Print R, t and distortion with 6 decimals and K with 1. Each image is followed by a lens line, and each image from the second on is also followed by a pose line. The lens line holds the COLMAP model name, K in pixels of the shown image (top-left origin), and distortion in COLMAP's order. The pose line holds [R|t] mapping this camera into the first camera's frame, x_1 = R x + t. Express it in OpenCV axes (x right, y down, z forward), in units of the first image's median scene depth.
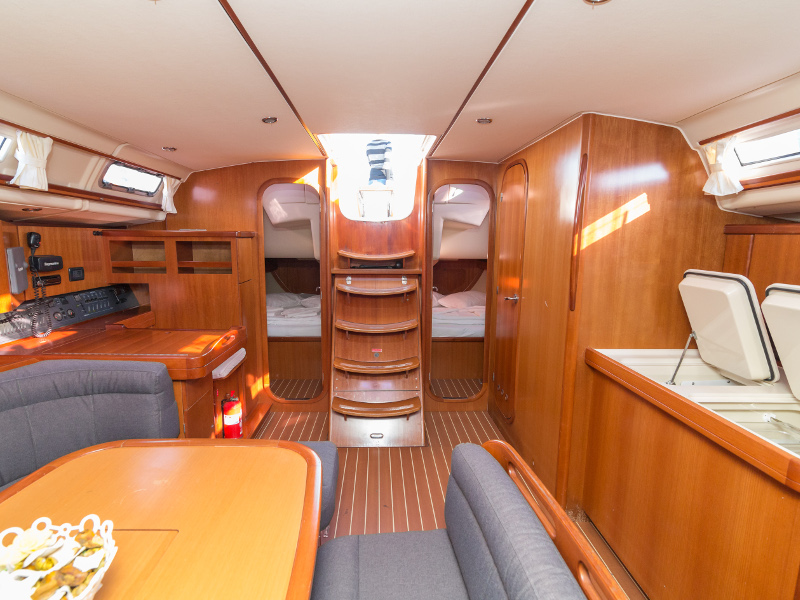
lens RADIAL K [[411.9, 0, 385.5], [0, 411.9, 295.4], [0, 0, 1]] dist [-0.000155, -0.000127]
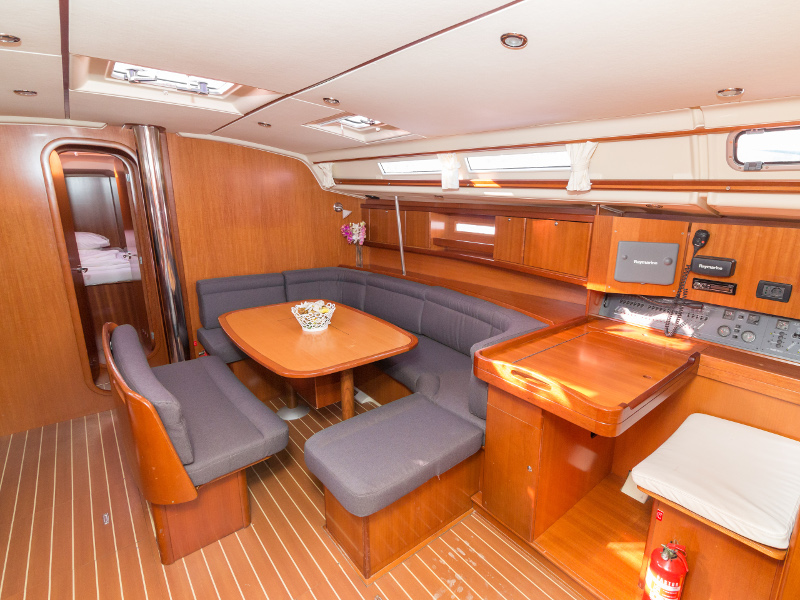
lens RADIAL K [[411.9, 0, 447.3], [0, 411.9, 298.9], [0, 0, 1]] dist [-0.000155, -0.000127]
pose [[-0.752033, 0.134250, -0.645308, 0.221956], [-0.120444, 0.934563, 0.334791, -0.298059], [0.648027, 0.329497, -0.686653, 1.576912]]
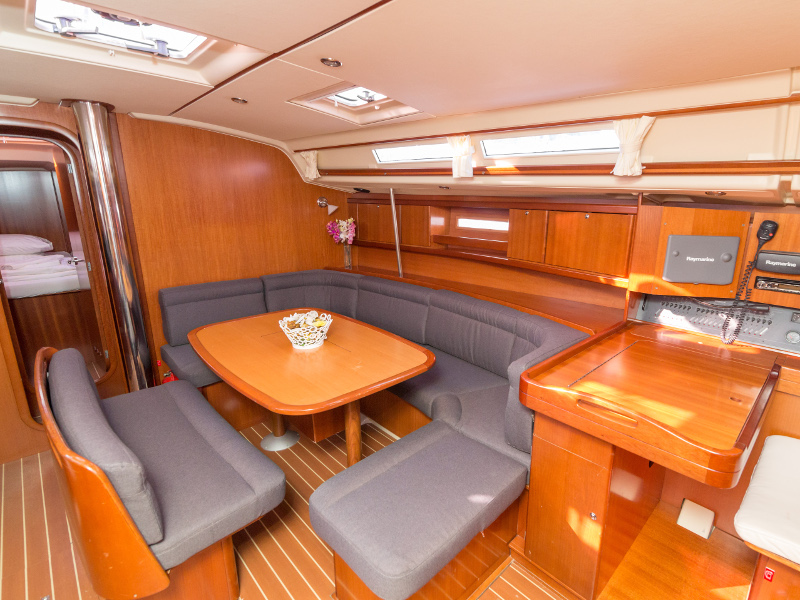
lens RADIAL K [[411.9, 0, 447.8], [0, 411.9, 298.3], [0, 0, 1]] dist [-0.000155, -0.000127]
pose [[-0.703948, 0.154626, -0.693216, 0.183289], [-0.119846, 0.936160, 0.330518, -0.241356], [0.700068, 0.315746, -0.640476, 1.347396]]
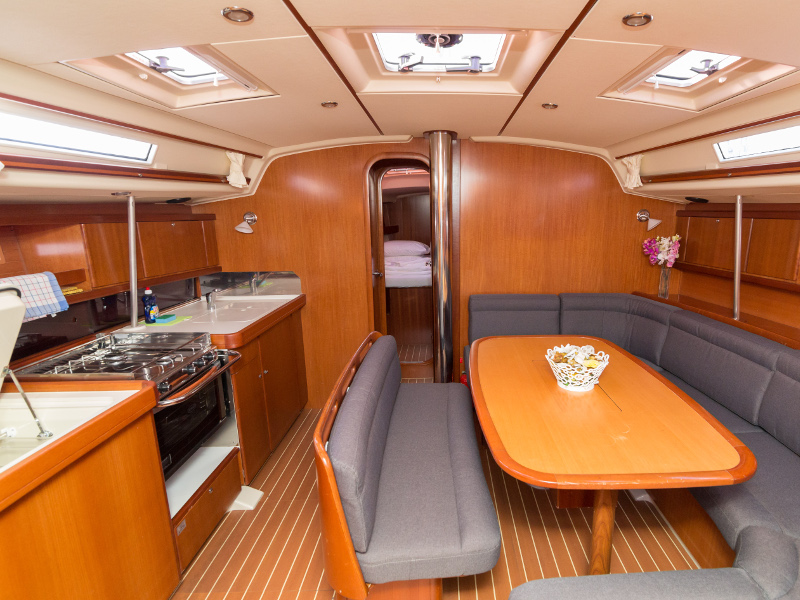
lens RADIAL K [[411.9, 0, 453.2], [0, 411.9, 299.2], [0, 0, 1]] dist [-0.000155, -0.000127]
pose [[-0.999833, 0.000082, -0.018290, -0.022589], [-0.006316, 0.936921, 0.349485, -0.210947], [0.017165, 0.349542, -0.936763, 1.196011]]
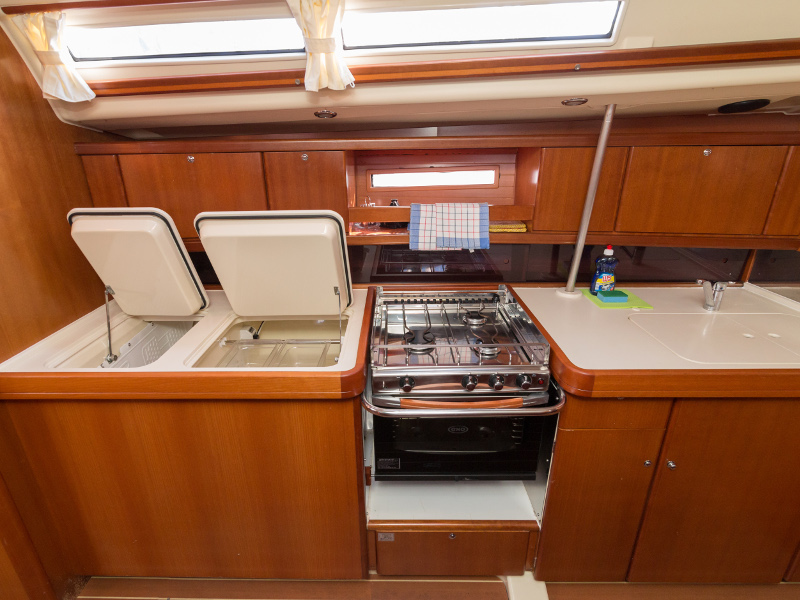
lens RADIAL K [[411.9, 0, 391.1], [0, 411.9, 295.0], [0, 0, 1]] dist [-0.000155, -0.000127]
pose [[0.030929, -0.361913, 0.931698, 0.025379], [0.161039, 0.921771, 0.352711, -0.085656], [-0.986463, 0.139131, 0.086791, 0.391725]]
